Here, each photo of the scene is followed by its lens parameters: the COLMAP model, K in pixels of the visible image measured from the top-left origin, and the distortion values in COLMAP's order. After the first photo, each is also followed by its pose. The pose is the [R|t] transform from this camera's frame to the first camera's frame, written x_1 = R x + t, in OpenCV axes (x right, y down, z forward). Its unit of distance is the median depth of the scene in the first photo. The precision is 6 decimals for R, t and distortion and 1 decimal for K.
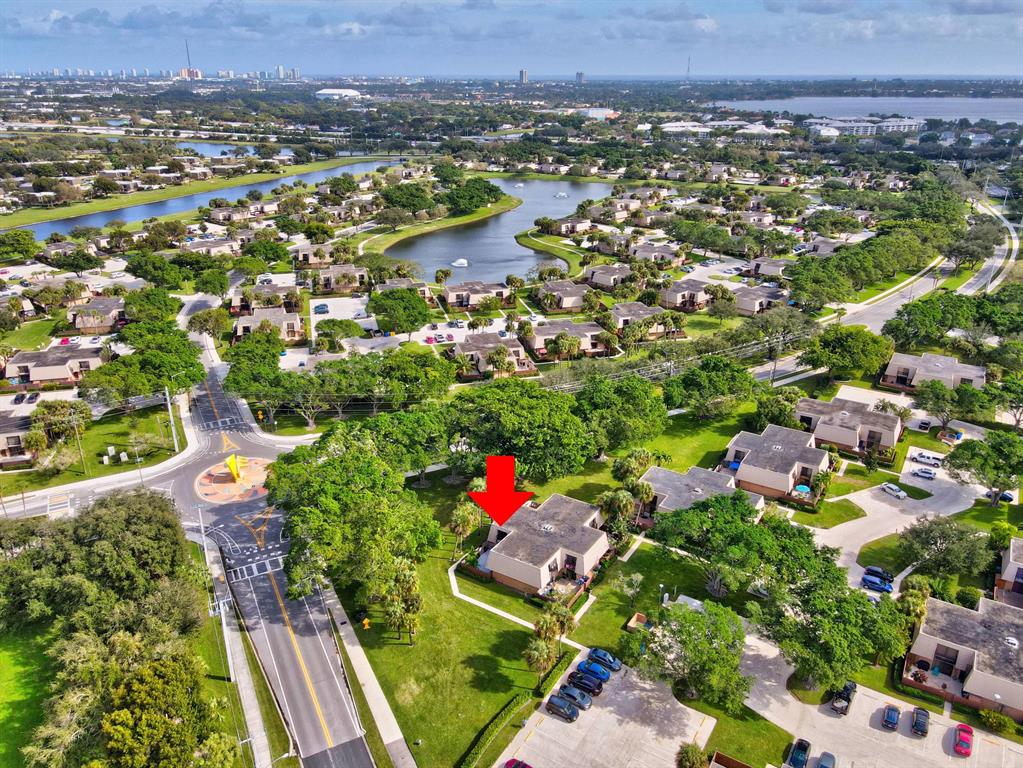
lens RADIAL K [[733.8, 0, 511.5], [0, 733.8, 384.0], [0, 0, 1]] dist [0.010293, 0.005325]
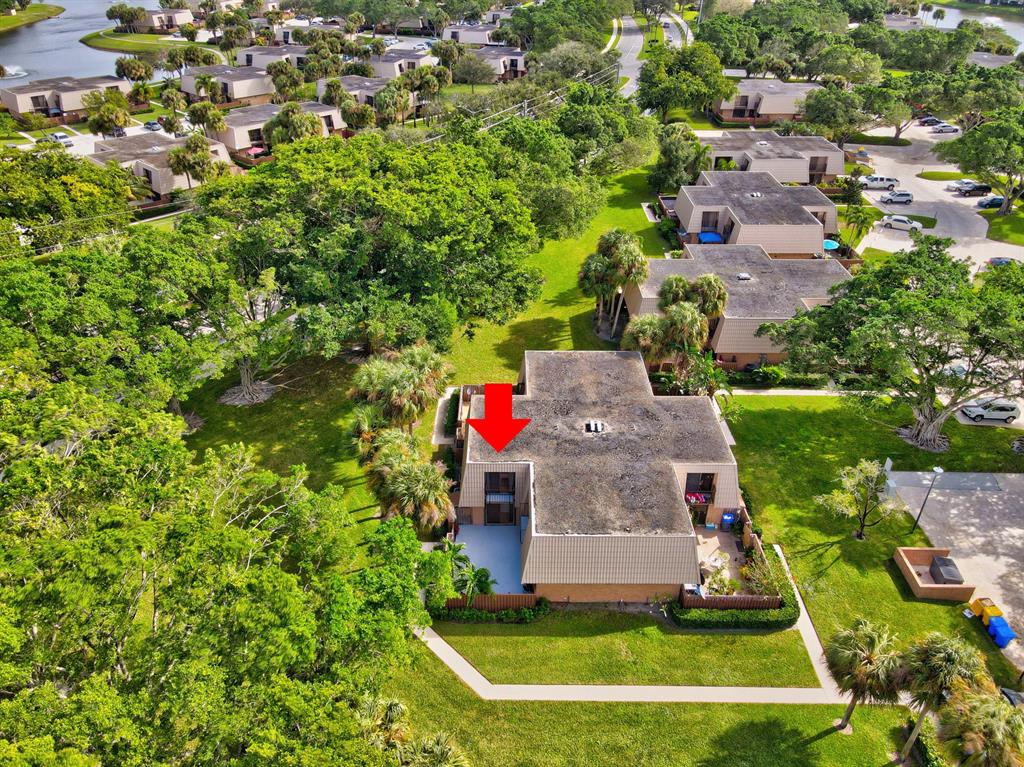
lens RADIAL K [[734.5, 0, 512.0], [0, 734.5, 383.5], [0, 0, 1]] dist [0.010293, 0.005325]
pose [[0.846973, -0.285345, 0.448570, -0.077113], [0.203211, 0.953446, 0.222813, 0.032725], [-0.491266, -0.097563, 0.865528, 0.310788]]
